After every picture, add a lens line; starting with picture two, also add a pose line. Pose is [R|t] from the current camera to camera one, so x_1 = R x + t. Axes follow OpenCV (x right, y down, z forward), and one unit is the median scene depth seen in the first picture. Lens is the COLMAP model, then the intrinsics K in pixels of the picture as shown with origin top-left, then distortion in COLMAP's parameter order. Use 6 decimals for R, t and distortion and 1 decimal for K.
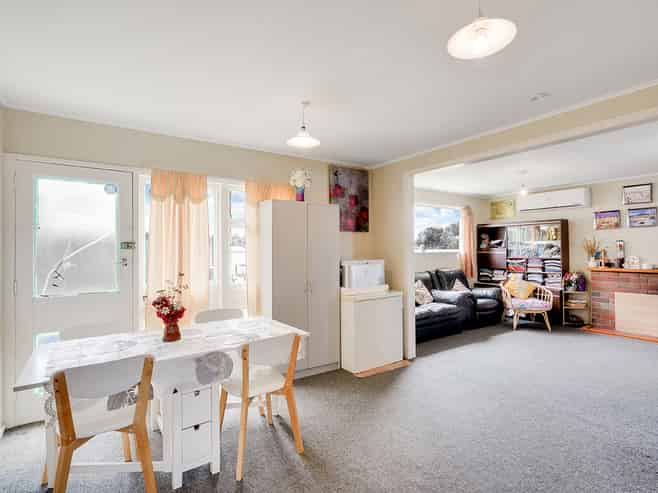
lens RADIAL K [[335.4, 0, 329.0], [0, 335.4, 246.5], [0, 0, 1]] dist [-0.000218, -0.000019]
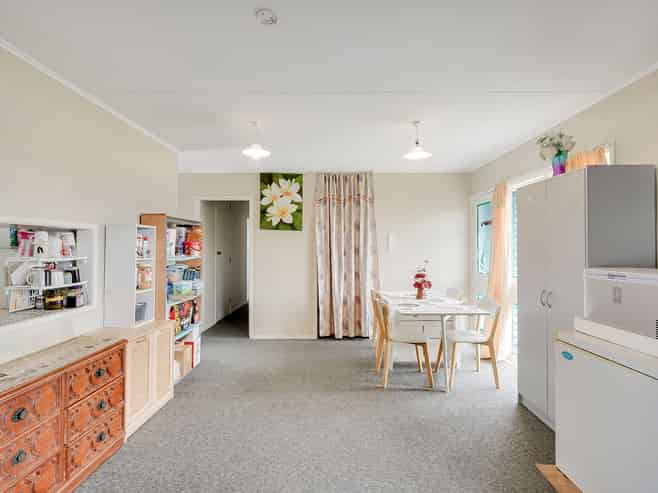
lens RADIAL K [[335.4, 0, 329.0], [0, 335.4, 246.5], [0, 0, 1]] dist [-0.000218, -0.000019]
pose [[-0.562367, 0.008163, -0.826847, 0.874538], [0.015953, 0.999872, -0.000979, 0.003657], [0.826734, -0.013741, -0.562426, 1.134592]]
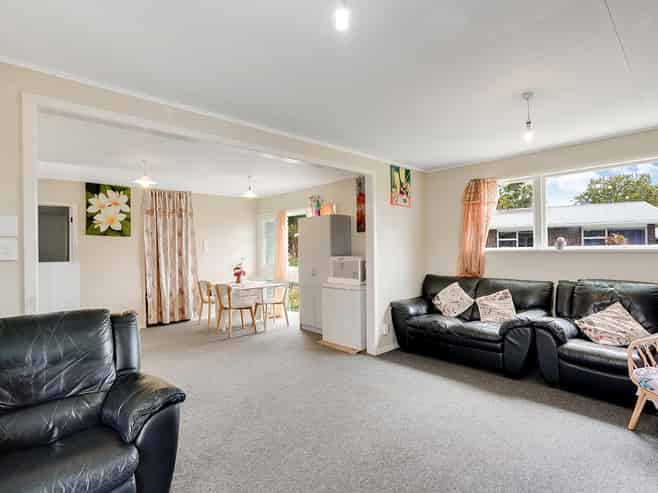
lens RADIAL K [[335.4, 0, 329.0], [0, 335.4, 246.5], [0, 0, 1]] dist [-0.000218, -0.000019]
pose [[0.141537, 0.002131, -0.989931, 1.604303], [0.024166, 0.999692, 0.005608, -0.004774], [0.989638, -0.024717, 0.141442, 0.955751]]
